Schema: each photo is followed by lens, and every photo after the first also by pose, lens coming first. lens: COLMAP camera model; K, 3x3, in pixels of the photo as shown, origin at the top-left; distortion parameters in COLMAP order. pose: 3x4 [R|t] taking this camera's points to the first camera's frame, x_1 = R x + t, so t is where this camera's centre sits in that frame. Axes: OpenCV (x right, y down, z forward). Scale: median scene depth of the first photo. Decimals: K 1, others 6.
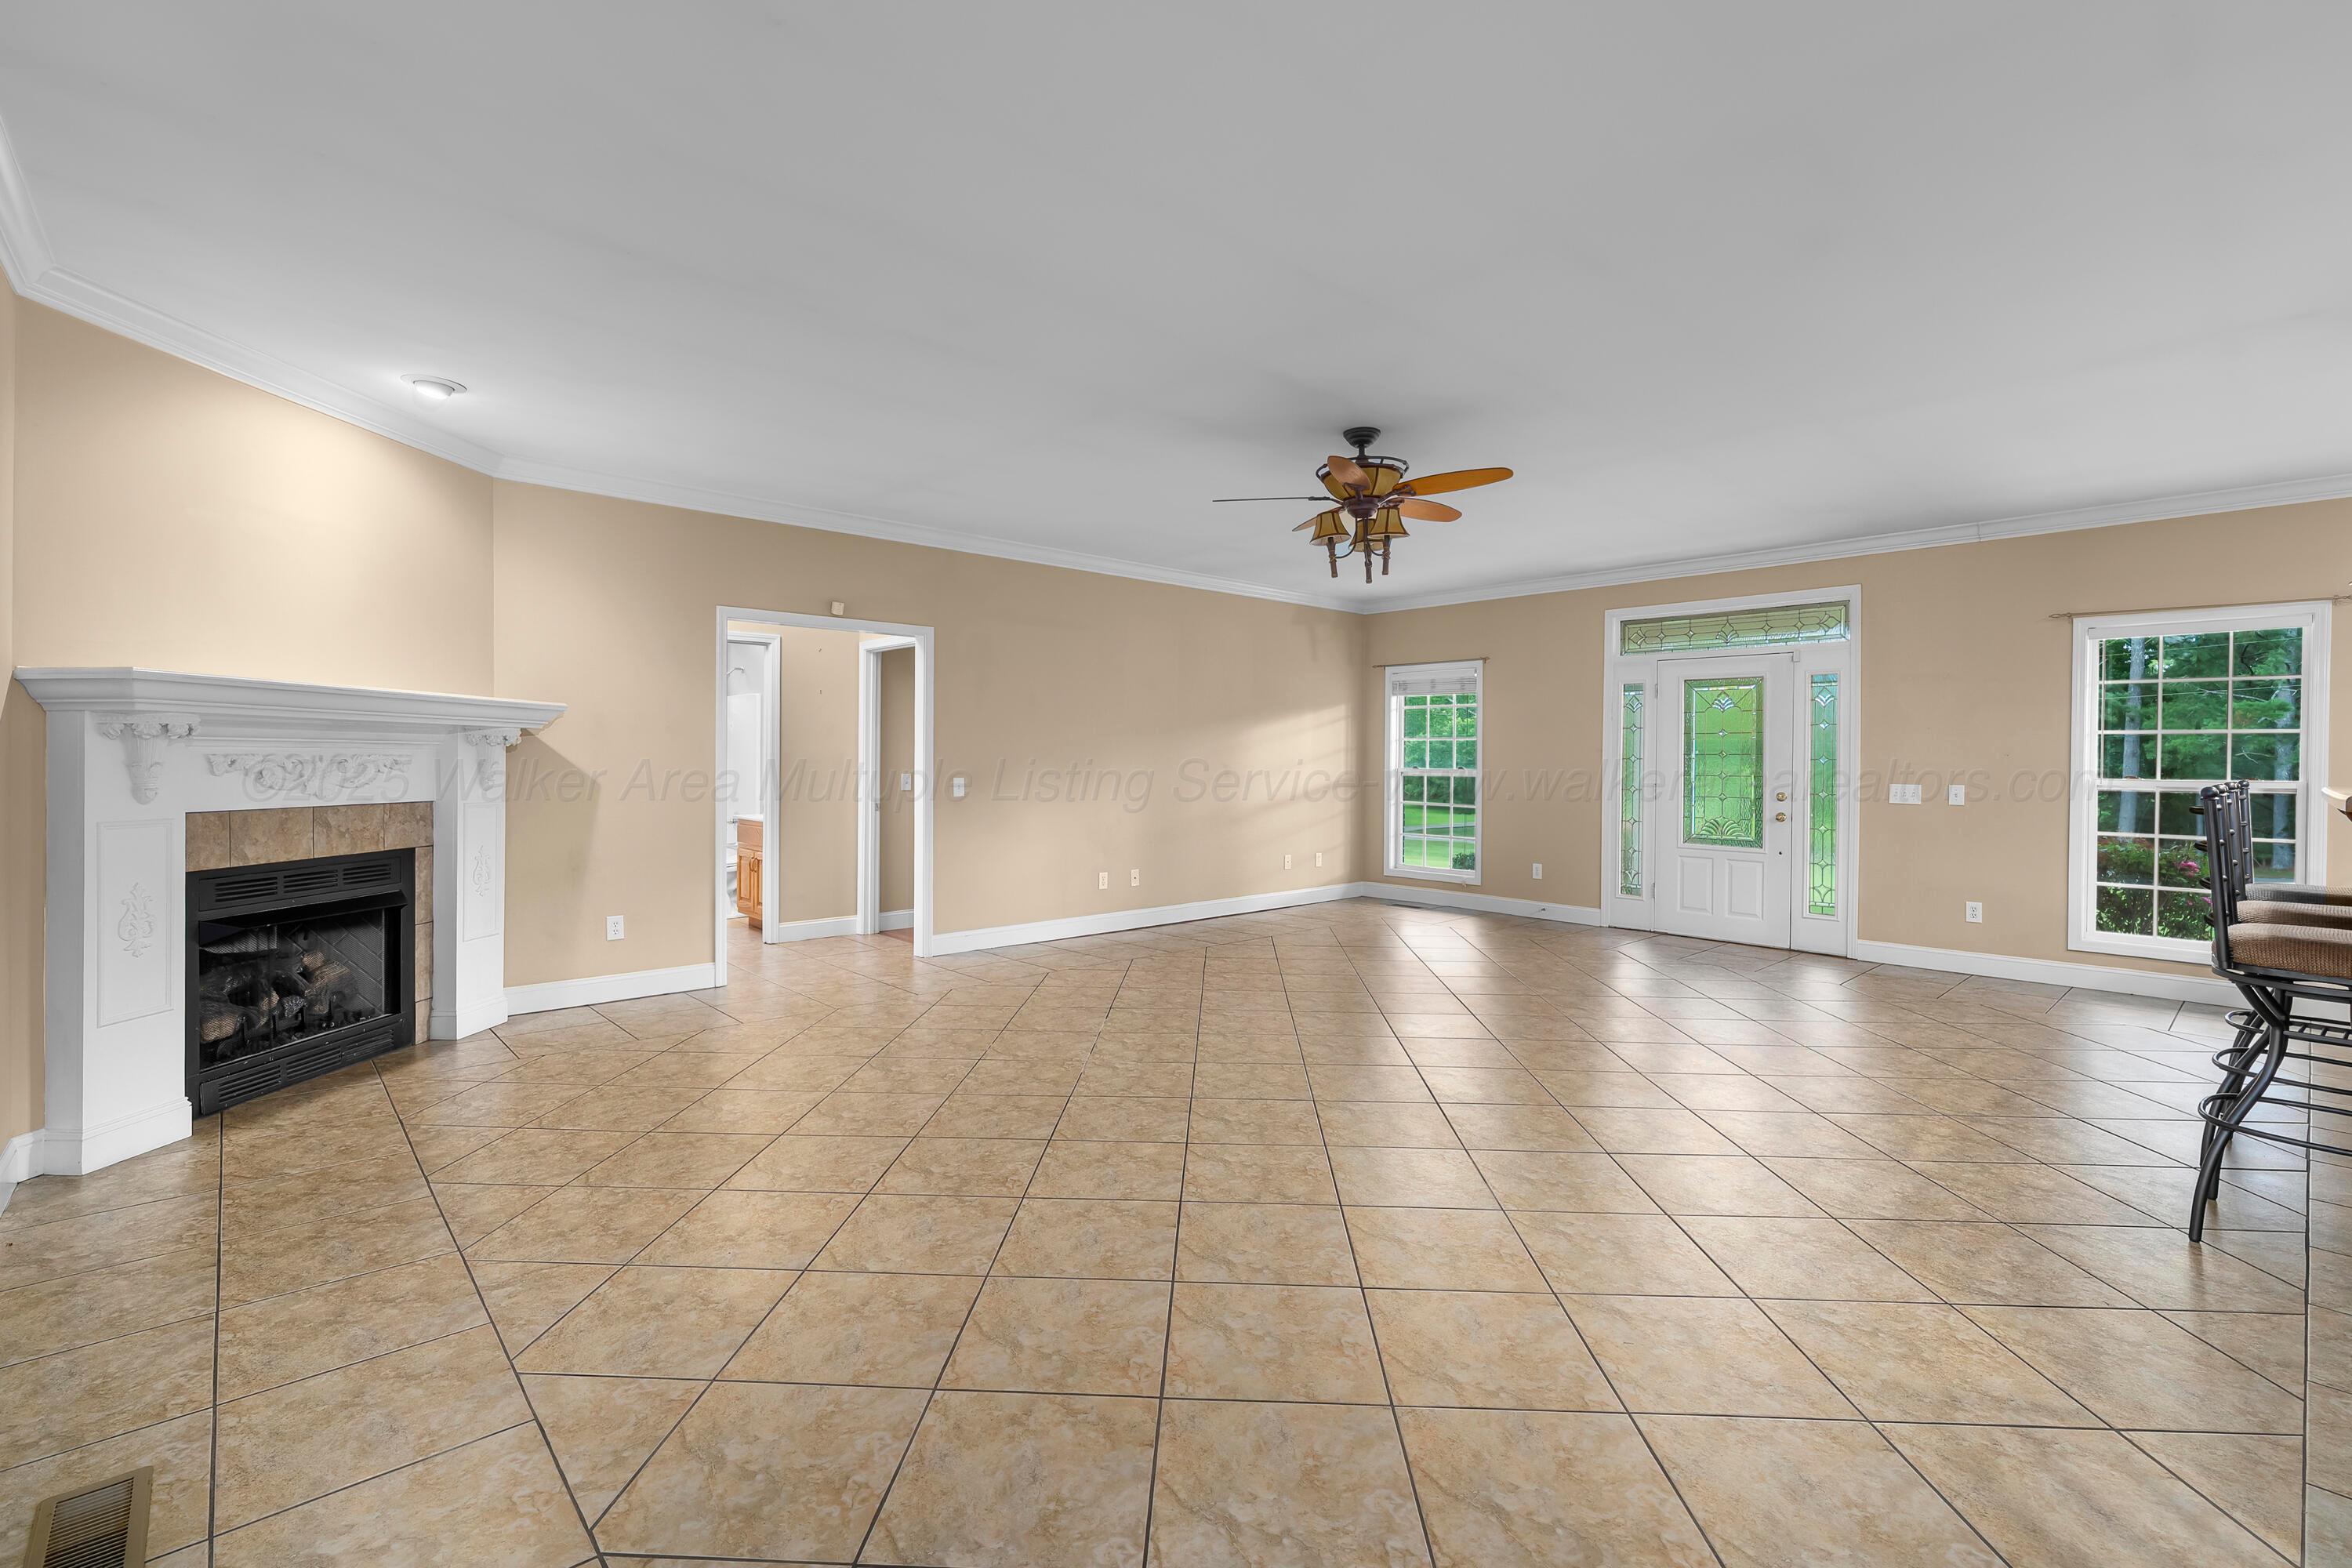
lens RADIAL K [[1034.1, 0, 1173.4], [0, 1034.1, 768.0], [0, 0, 1]] dist [0.000141, 0.000165]
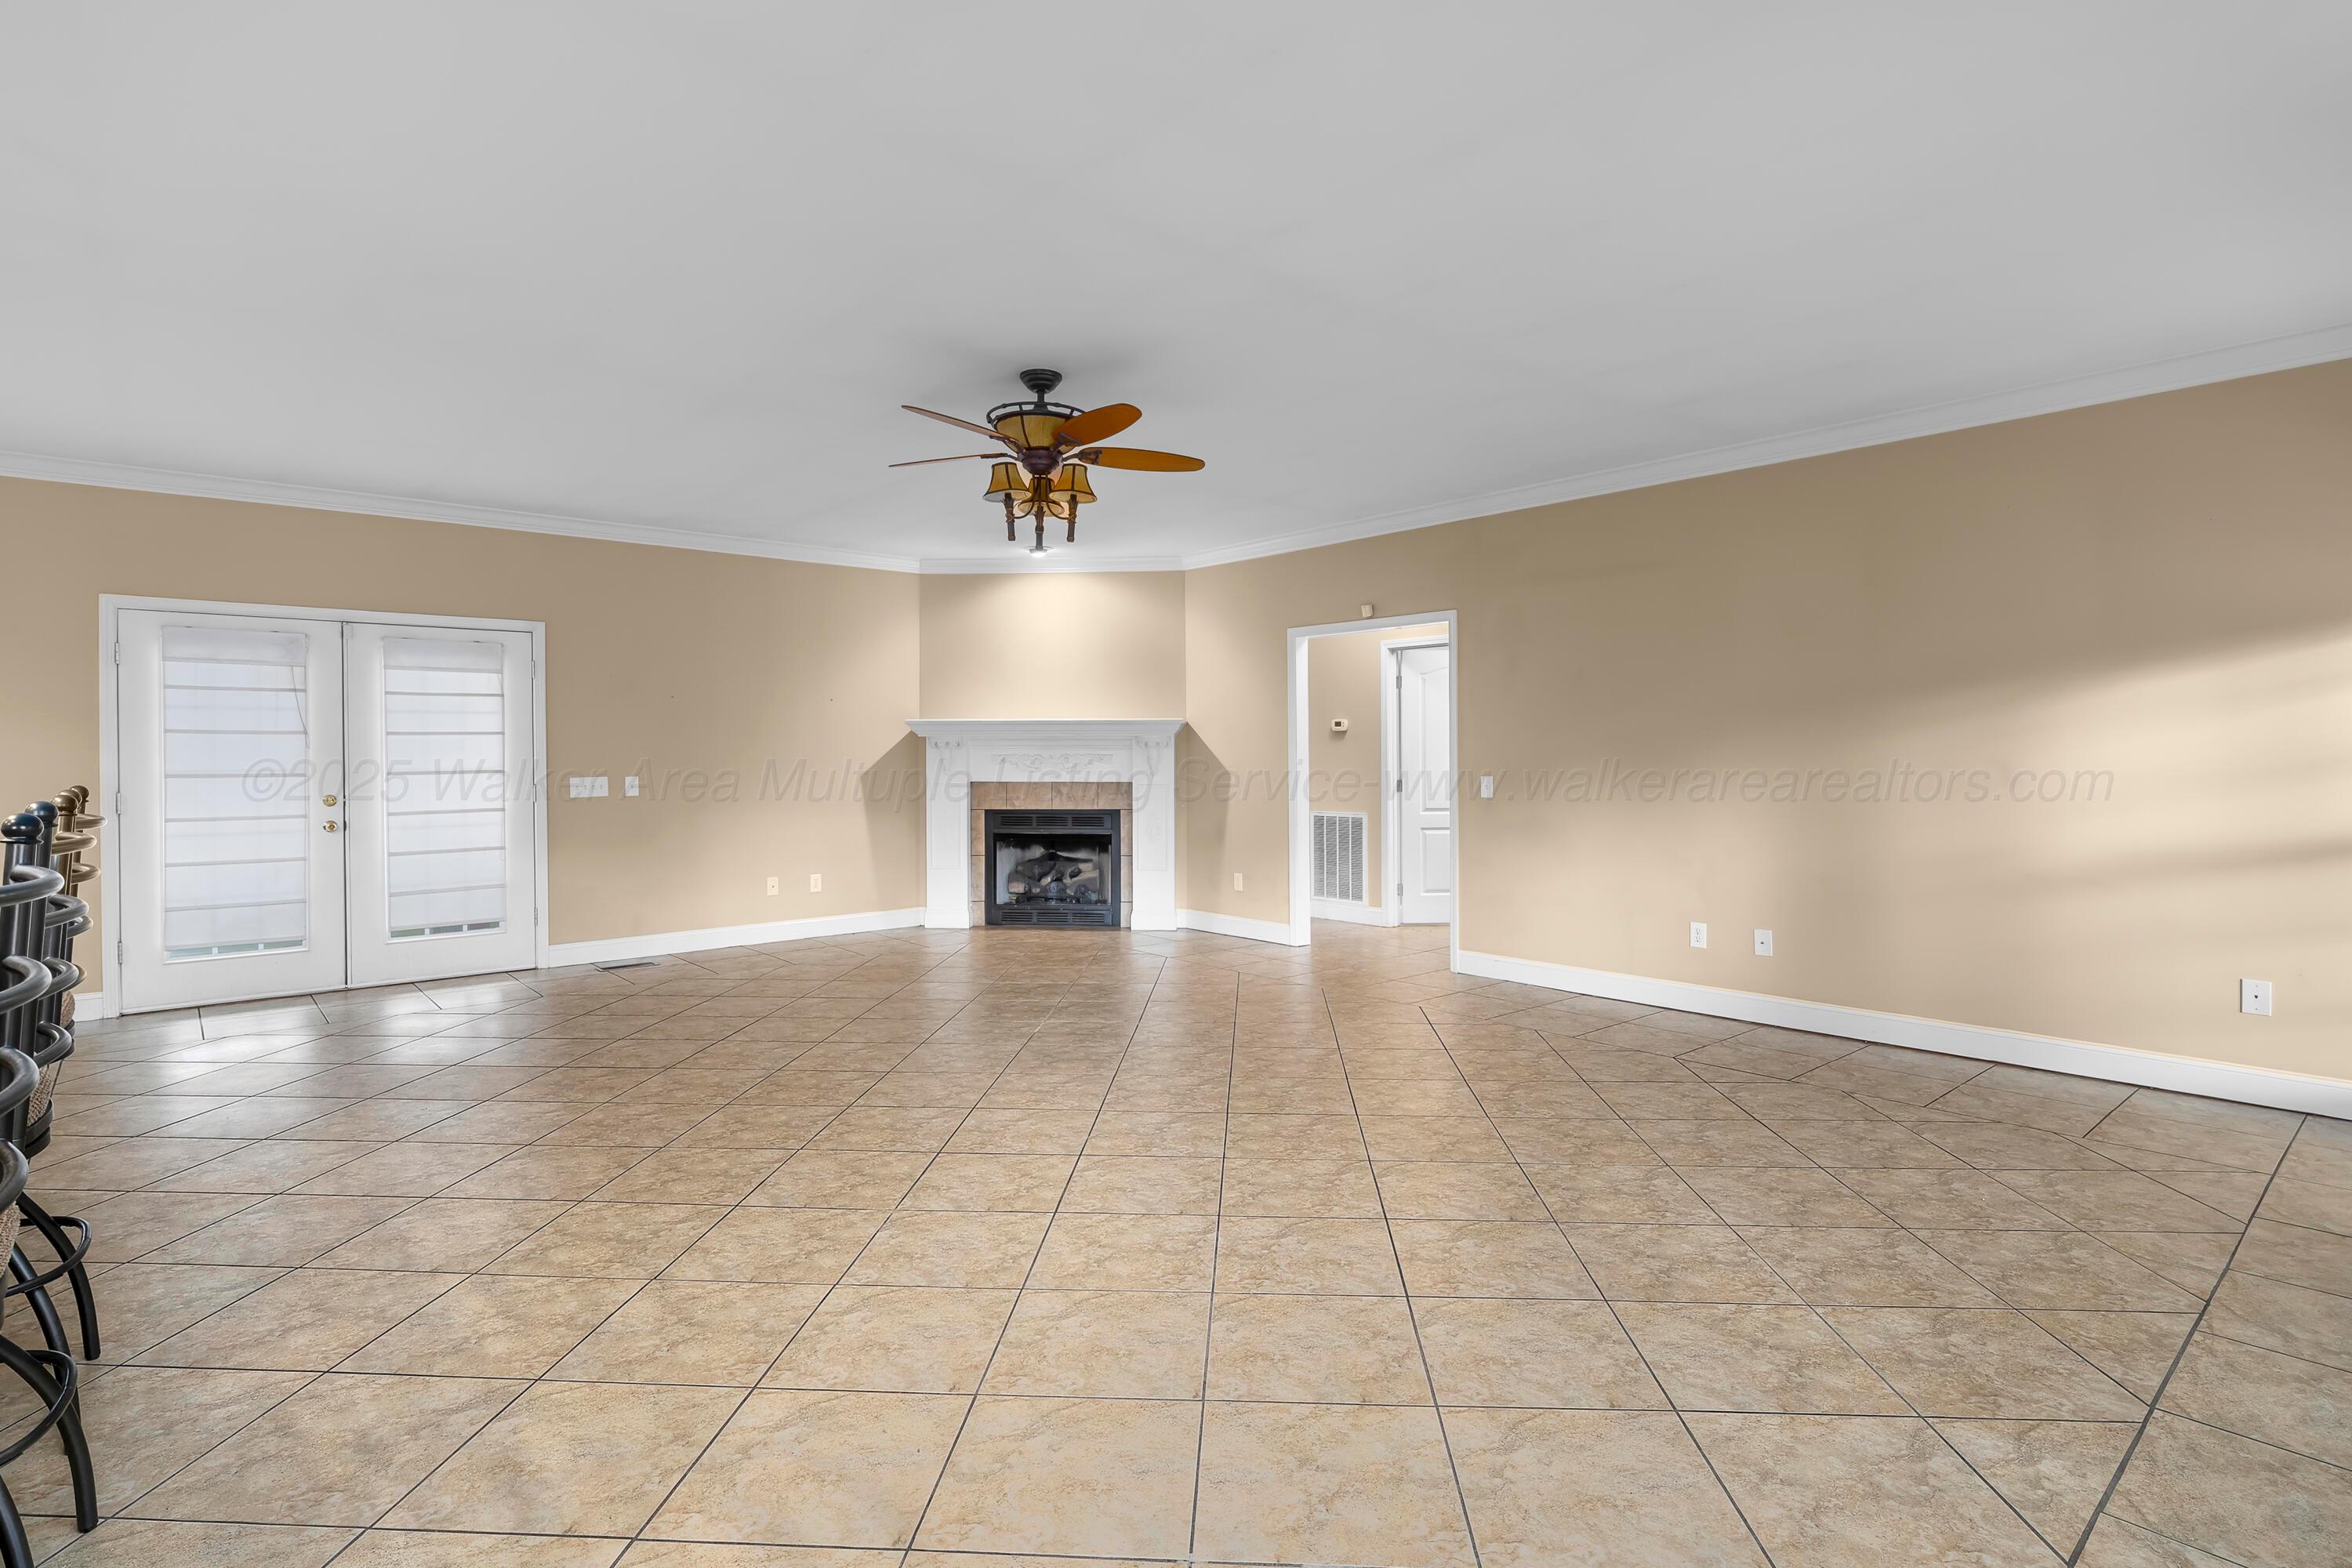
lens RADIAL K [[1158.6, 0, 1186.3], [0, 1158.6, 750.7], [0, 0, 1]] dist [-0.001304, -0.000628]
pose [[-0.008507, -0.008125, -0.999931, 1.100726], [-0.006259, 0.999948, -0.008072, -0.003263], [0.999944, 0.006190, -0.008557, 1.084874]]
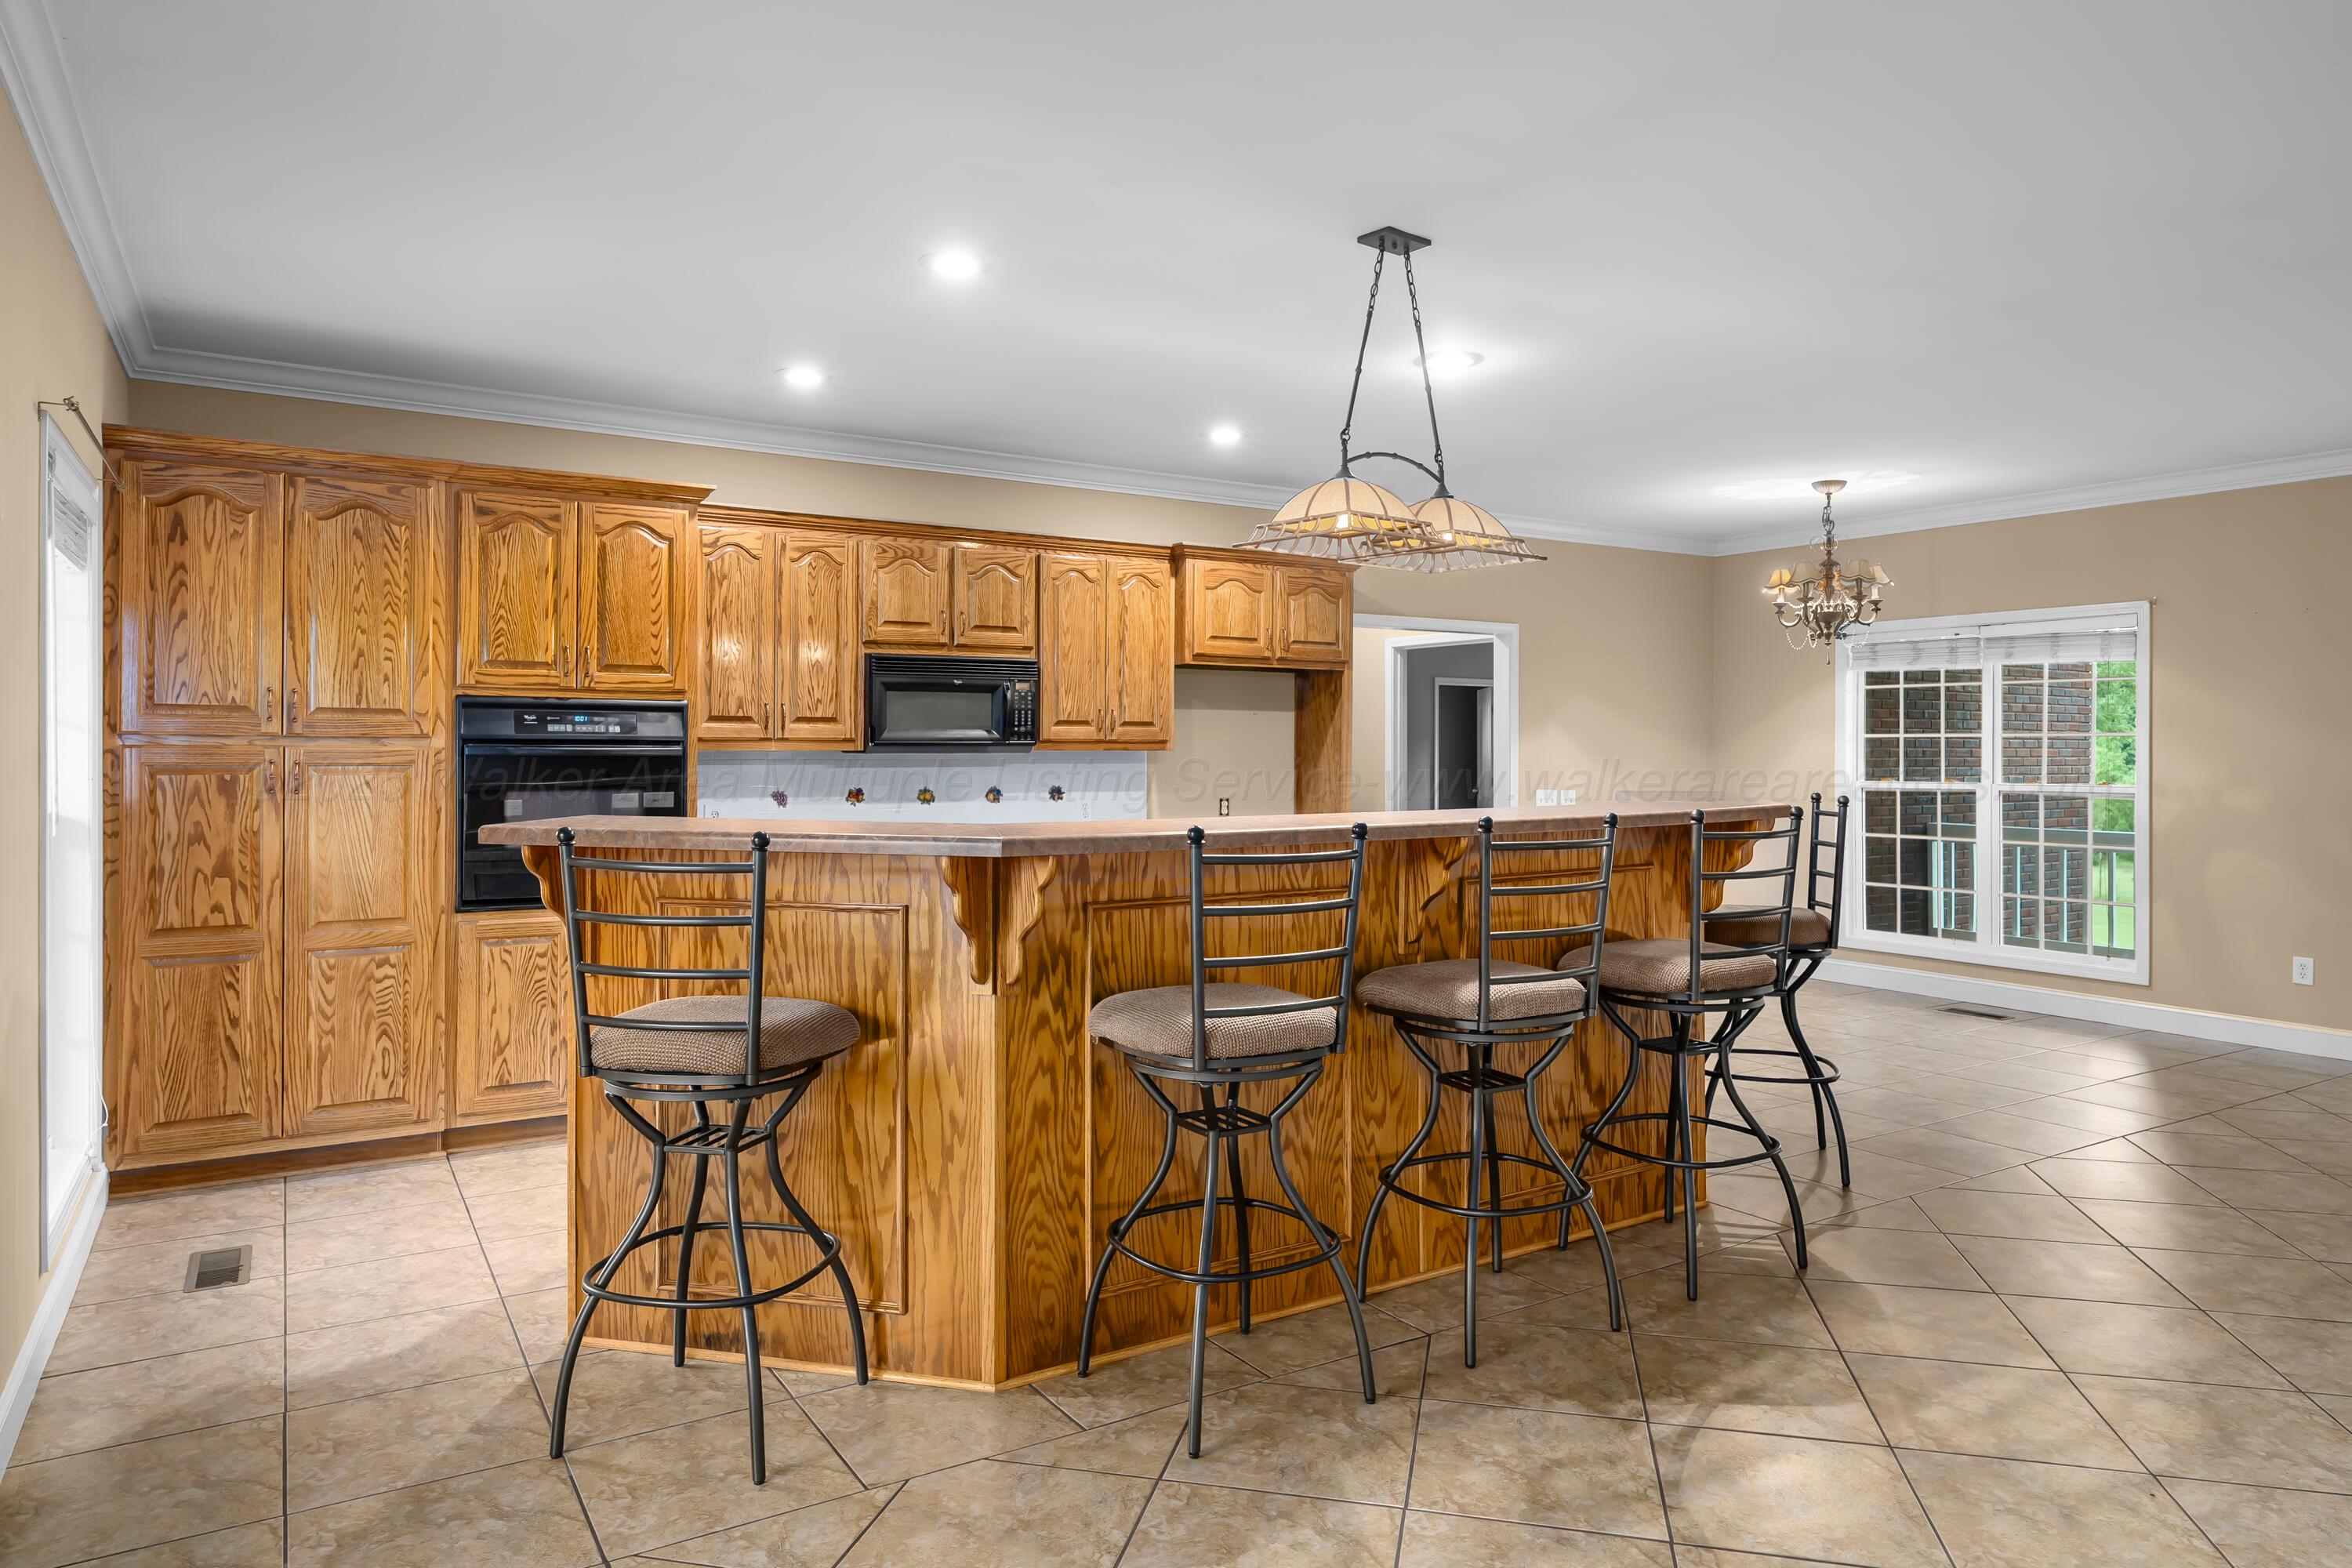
lens RADIAL K [[1438.6, 0, 1181.1], [0, 1438.6, 748.2], [0, 0, 1]] dist [-0.000134, 0.000760]
pose [[-0.984354, -0.008948, 0.175974, 0.784448], [-0.007171, 0.999917, 0.010728, -0.027777], [-0.176056, 0.009298, -0.984336, 1.441178]]
